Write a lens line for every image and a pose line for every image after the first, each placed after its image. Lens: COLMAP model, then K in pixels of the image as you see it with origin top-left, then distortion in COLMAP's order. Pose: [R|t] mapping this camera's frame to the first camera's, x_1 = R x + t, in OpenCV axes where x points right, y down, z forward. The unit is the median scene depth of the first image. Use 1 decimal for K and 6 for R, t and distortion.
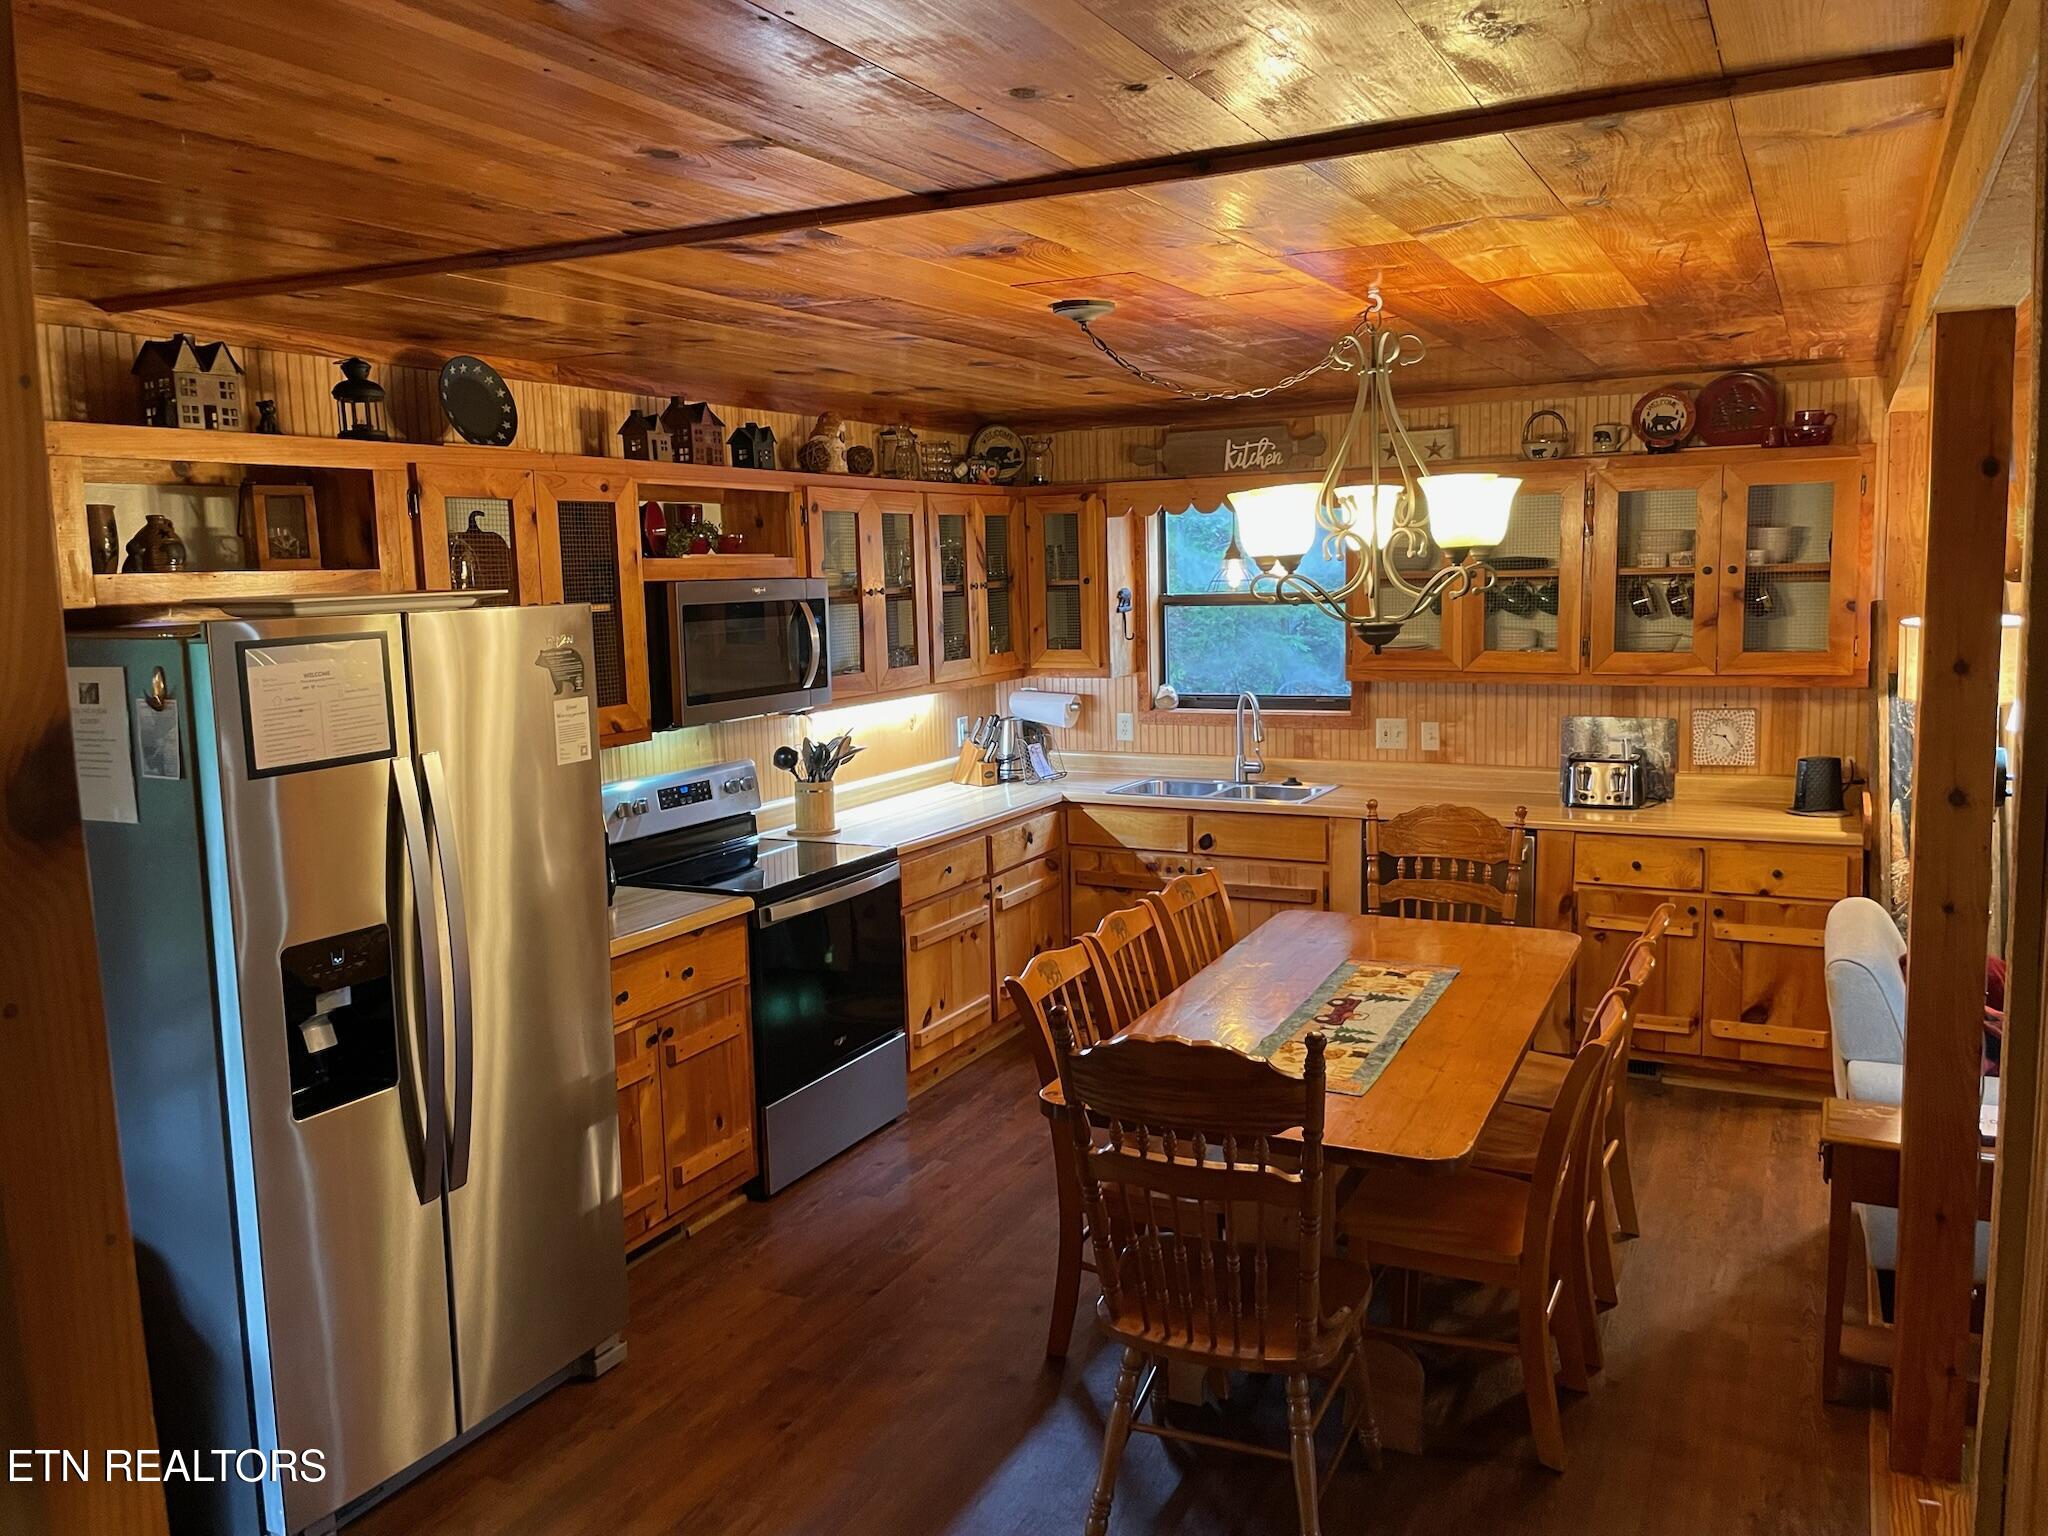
lens RADIAL K [[1564.5, 0, 1032.0], [0, 1564.5, 749.2], [0, 0, 1]] dist [0.083829, -0.122516]
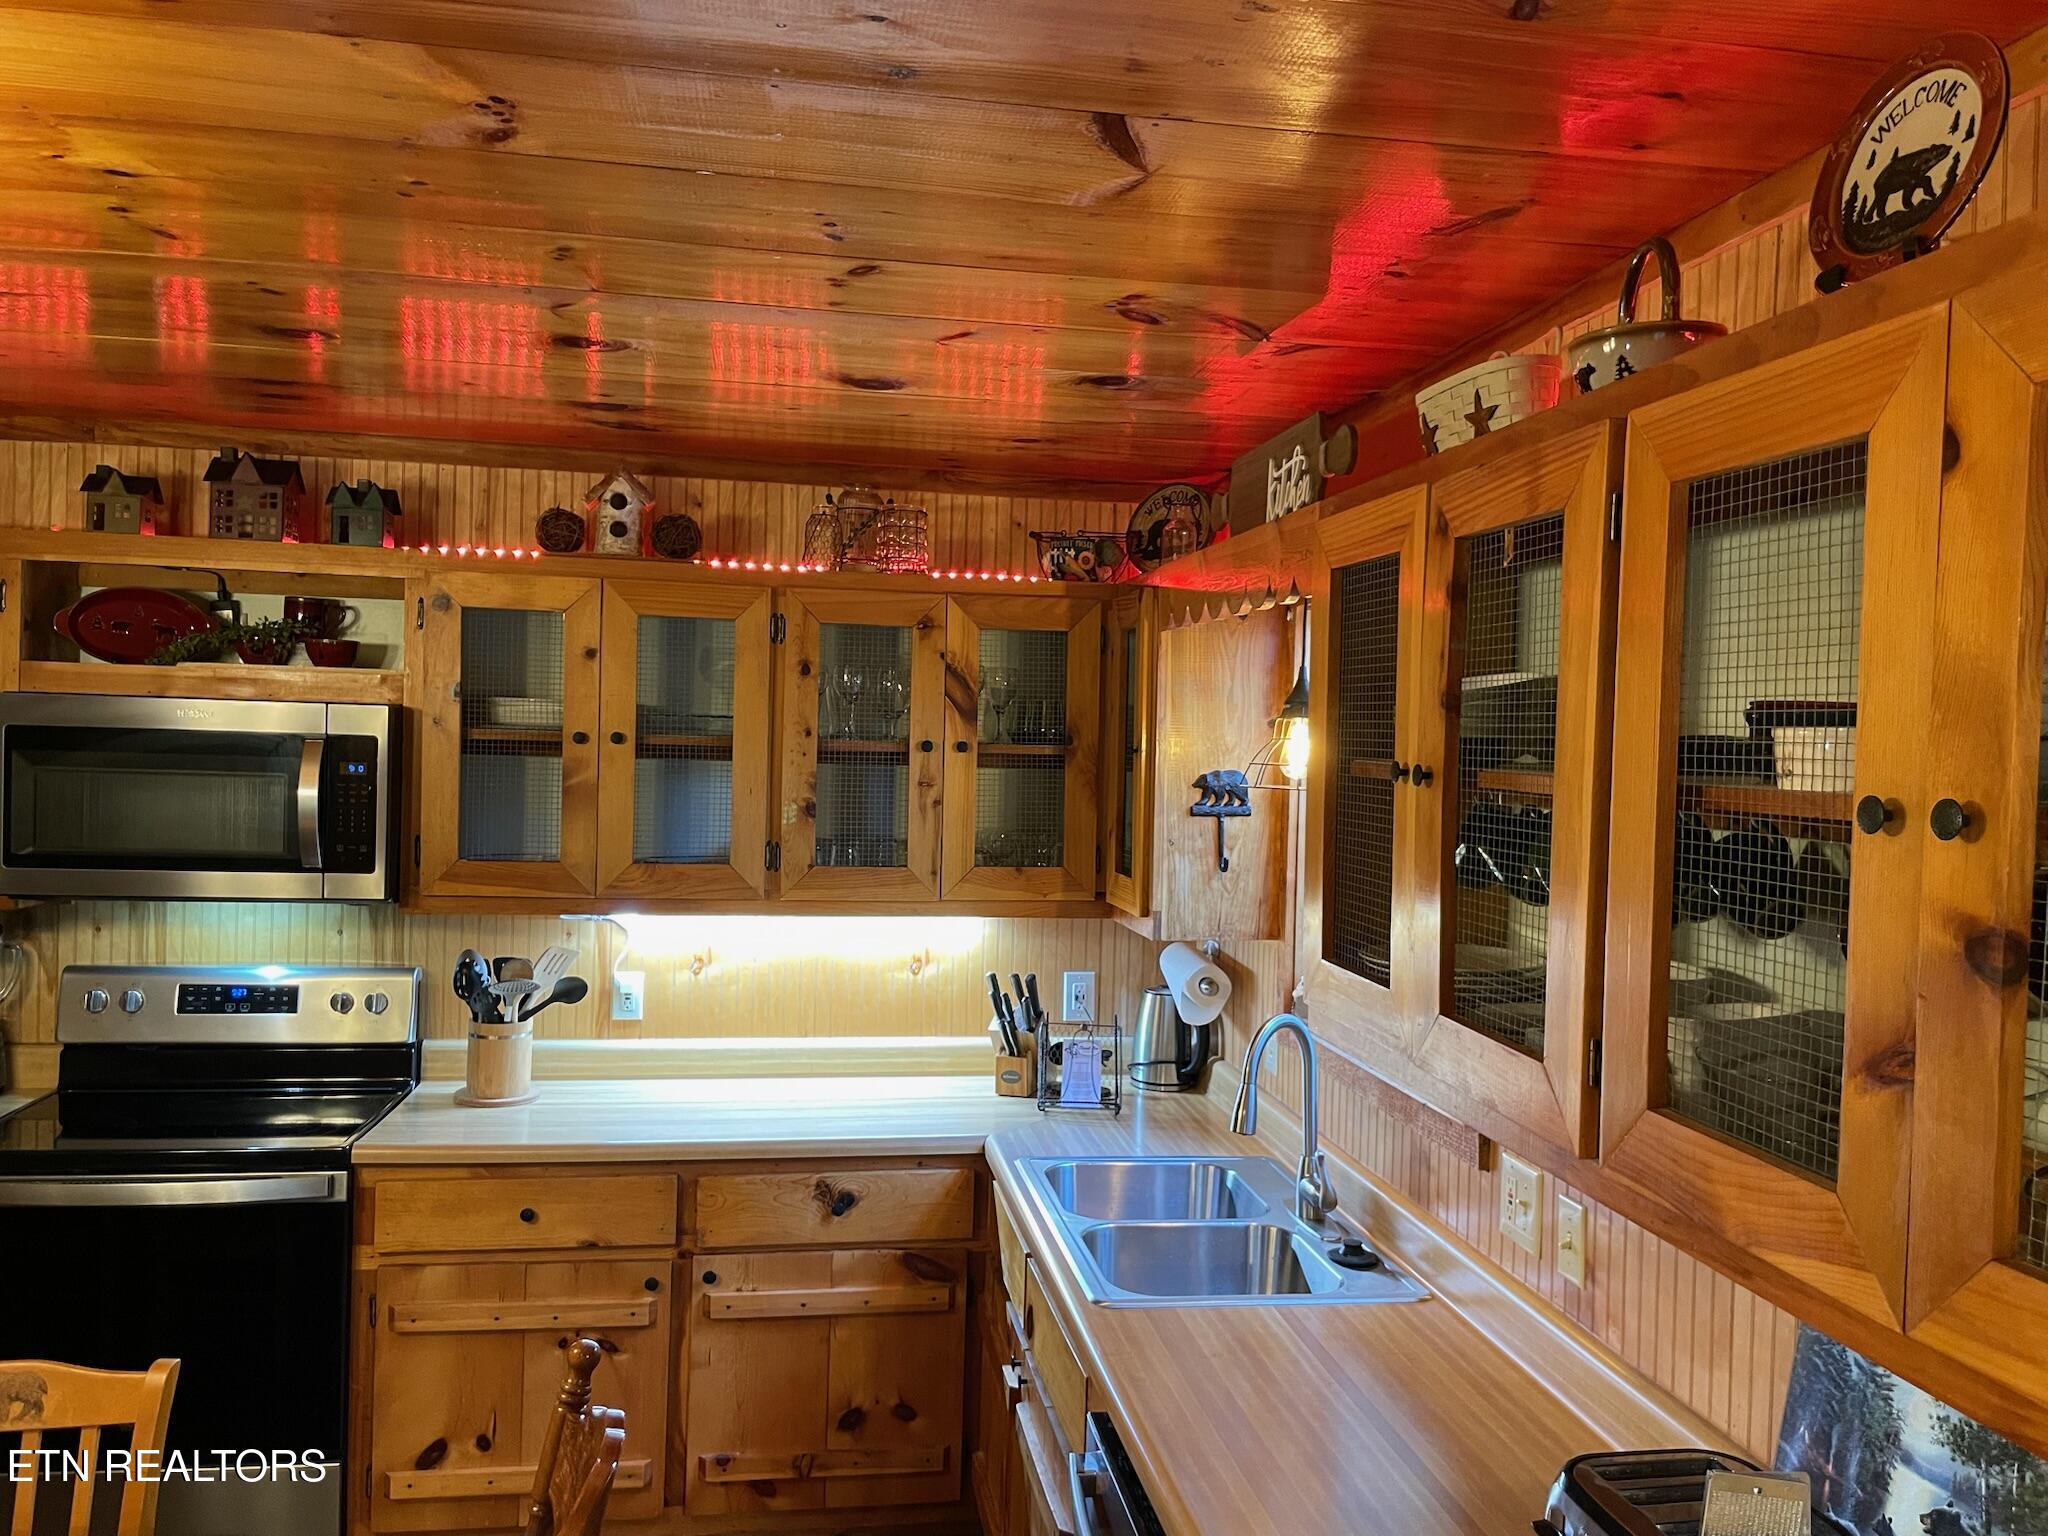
lens RADIAL K [[1564.5, 0, 1053.6], [0, 1564.5, 769.2], [0, 0, 1]] dist [0.083829, -0.122516]
pose [[0.594349, 0.059988, -0.801966, 0.513075], [-0.140666, 0.989596, -0.030227, -0.094304], [0.791809, 0.130775, 0.596604, 0.765731]]
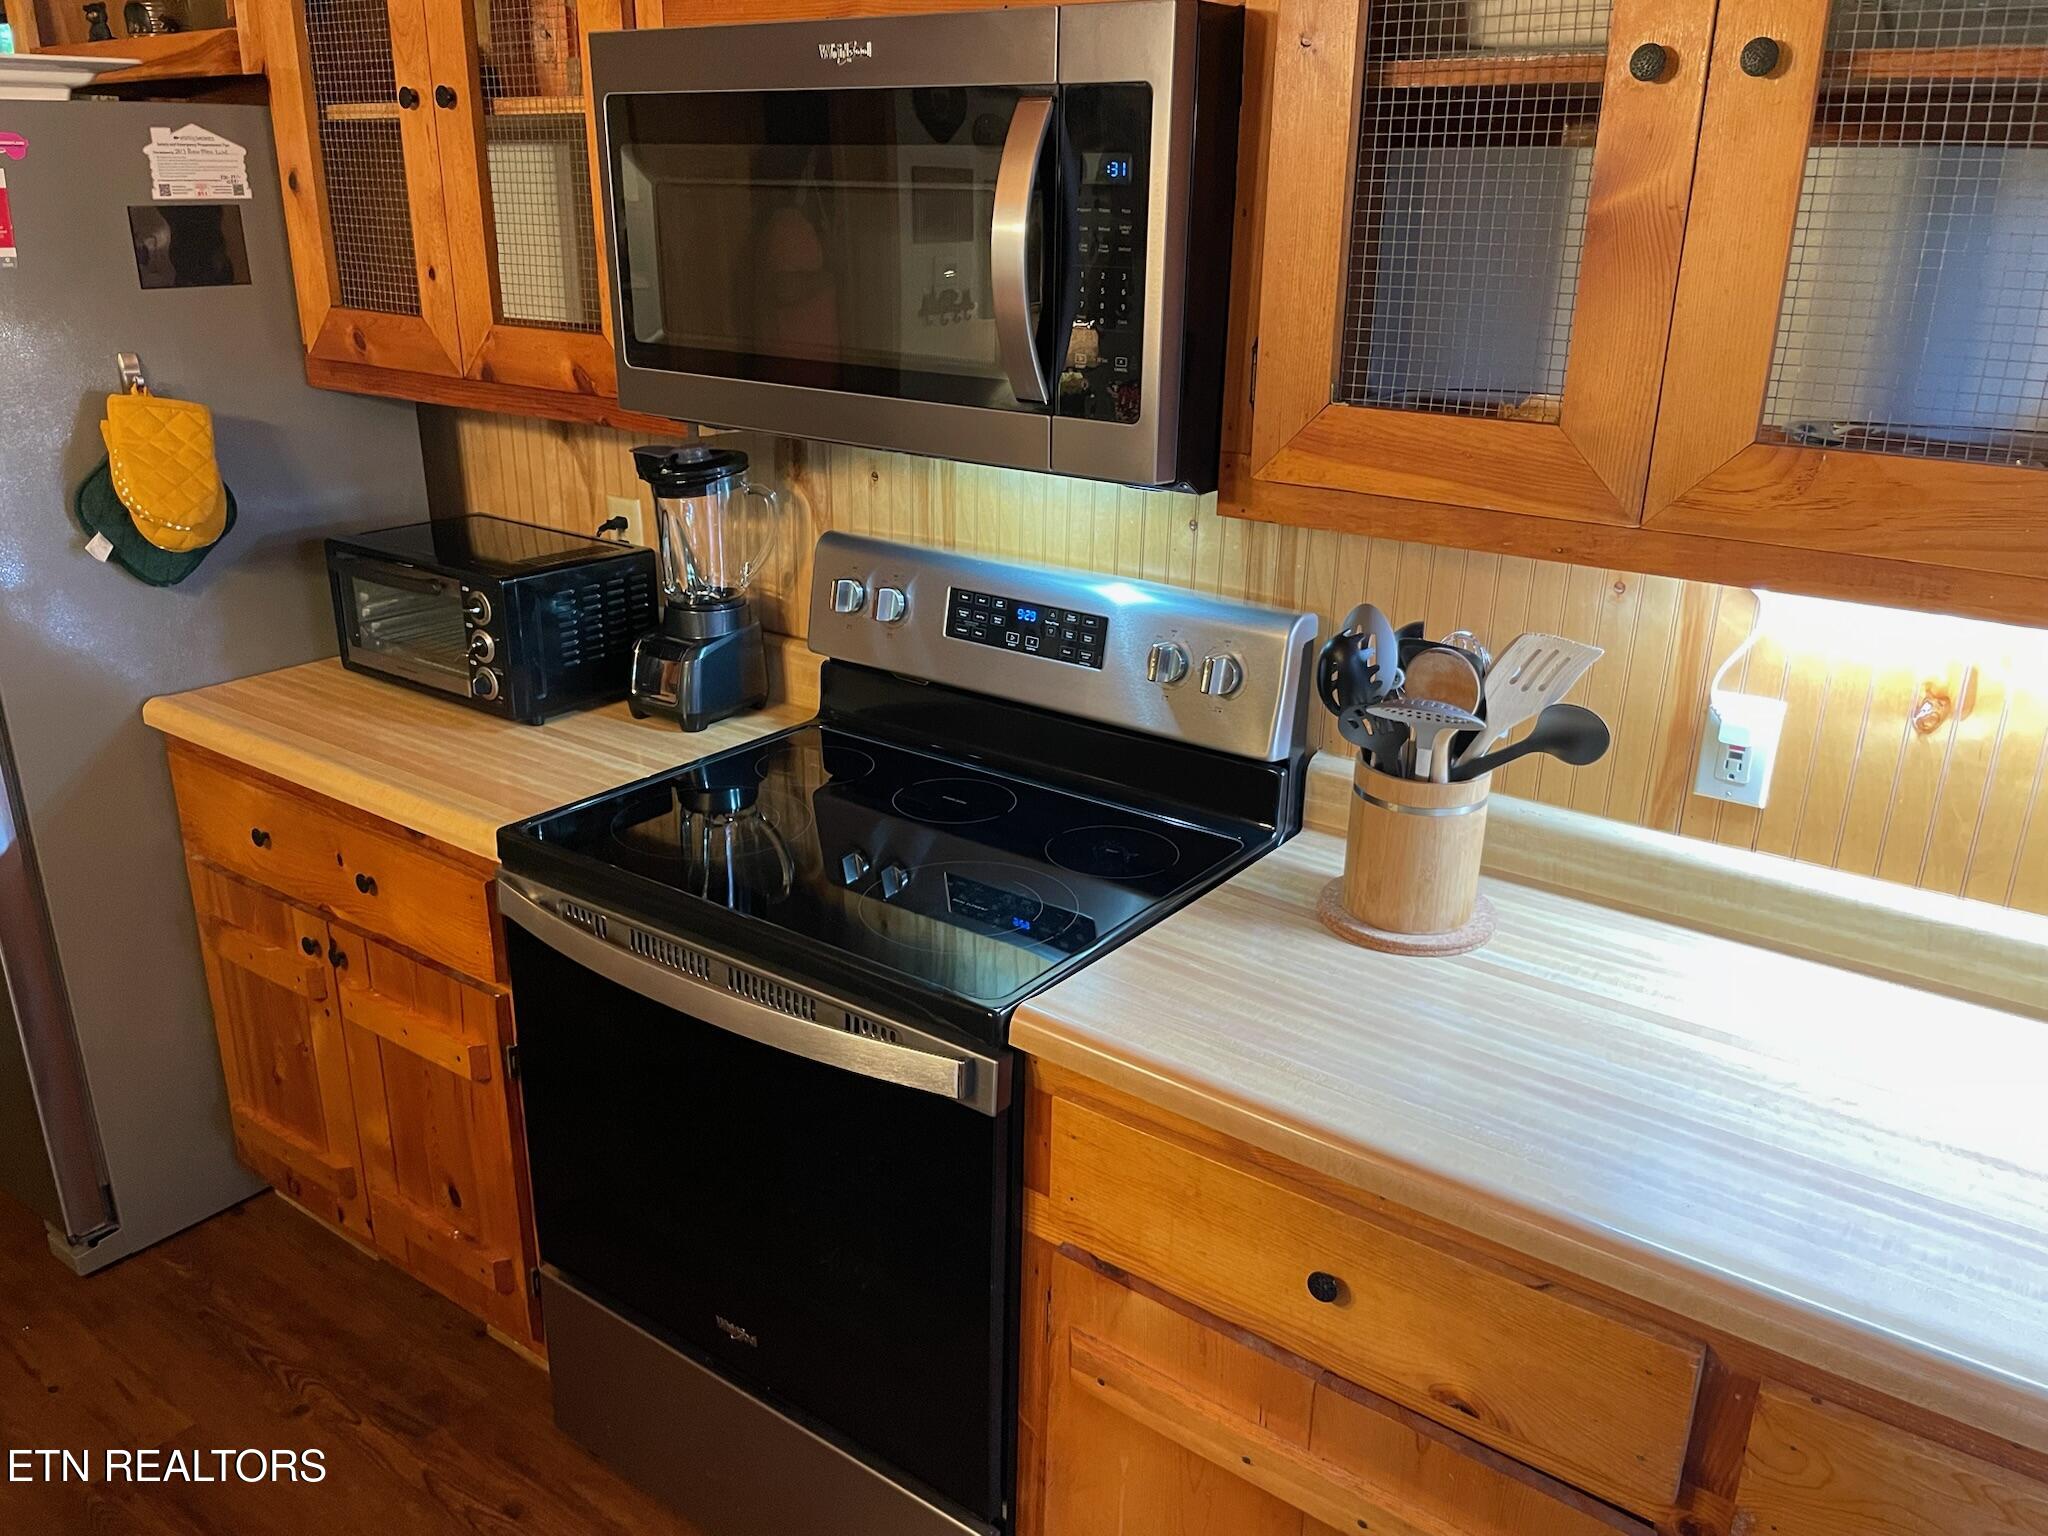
lens RADIAL K [[1564.5, 0, 1025.2], [0, 1564.5, 776.4], [0, 0, 1]] dist [0.083829, -0.122516]
pose [[-0.165757, 0.363163, -0.916863, 0.146647], [-0.128813, 0.913785, 0.385232, -0.082386], [0.977718, 0.181959, -0.104686, 0.945841]]
